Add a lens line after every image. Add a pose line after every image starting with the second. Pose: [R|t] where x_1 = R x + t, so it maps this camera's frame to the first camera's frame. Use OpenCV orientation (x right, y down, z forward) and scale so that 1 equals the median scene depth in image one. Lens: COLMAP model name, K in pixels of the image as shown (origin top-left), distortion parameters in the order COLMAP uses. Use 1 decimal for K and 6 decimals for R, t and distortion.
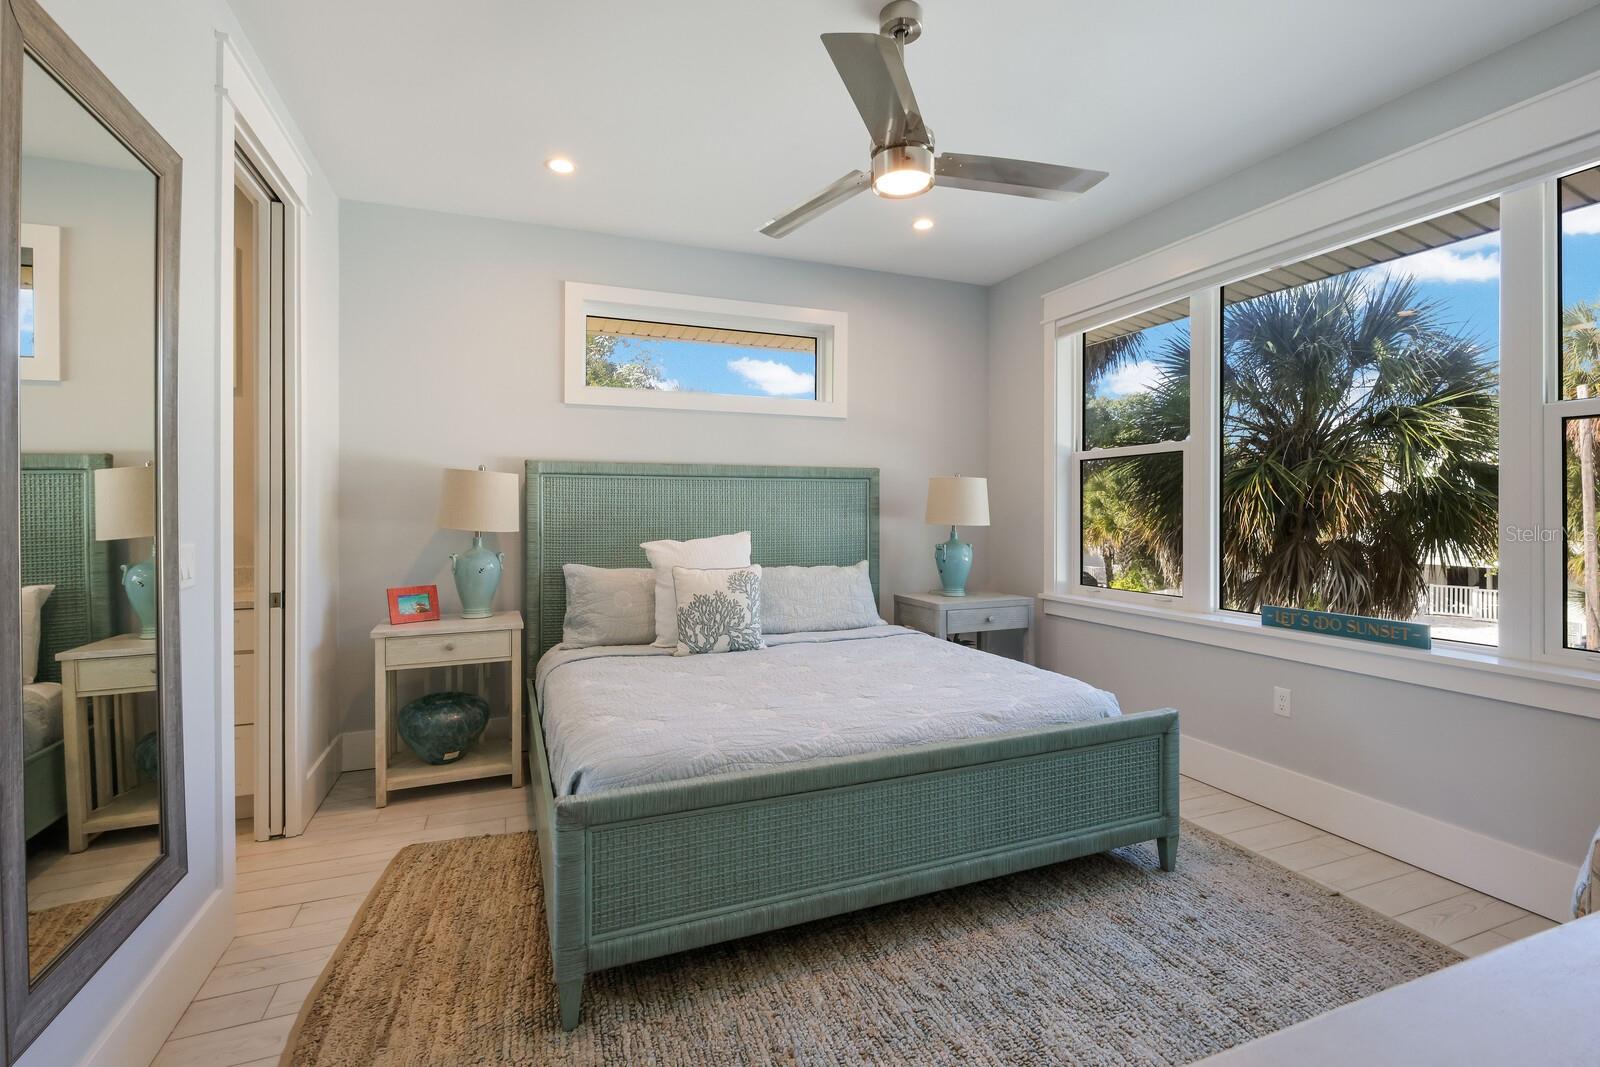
lens RADIAL K [[710.6, 0, 798.6], [0, 710.6, 508.8], [0, 0, 1]] dist [-0.000825, -0.000227]
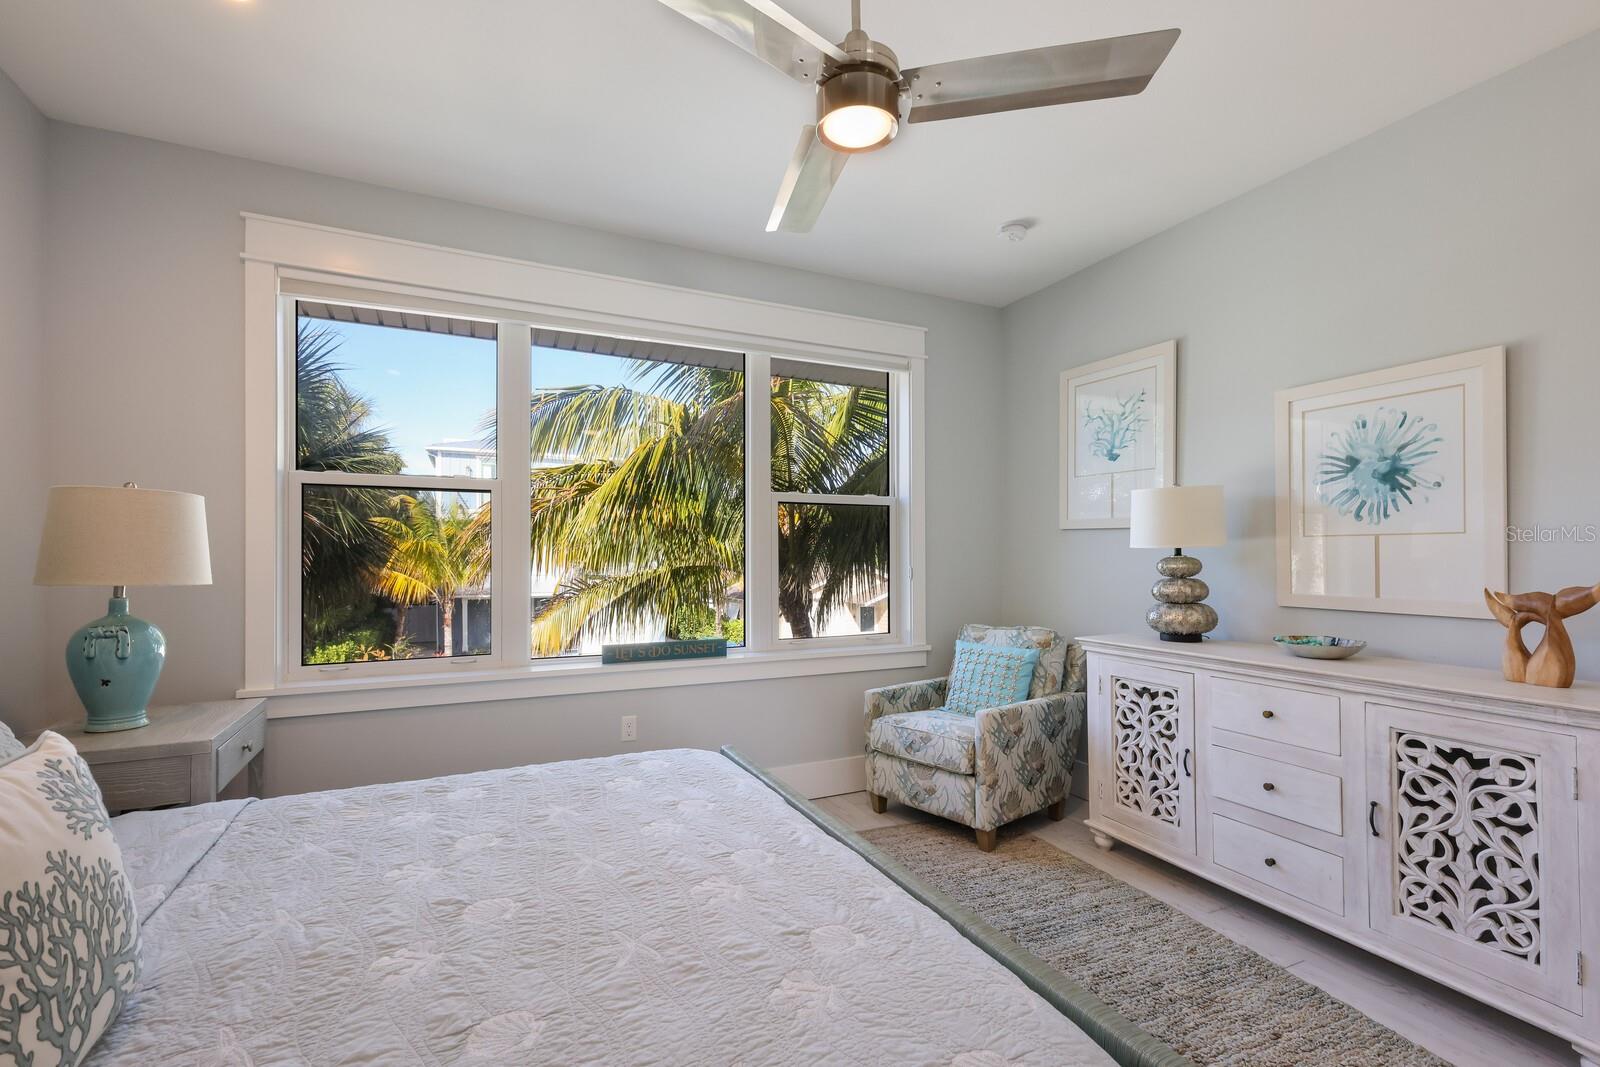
lens RADIAL K [[691.5, 0, 802.1], [0, 691.5, 534.4], [0, 0, 1]] dist [0.011090, 0.000067]
pose [[-0.071586, 0.041373, 0.996576, -0.302317], [0.003021, 0.999144, -0.041262, 0.009587], [-0.997430, 0.000057, -0.071650, 0.573873]]
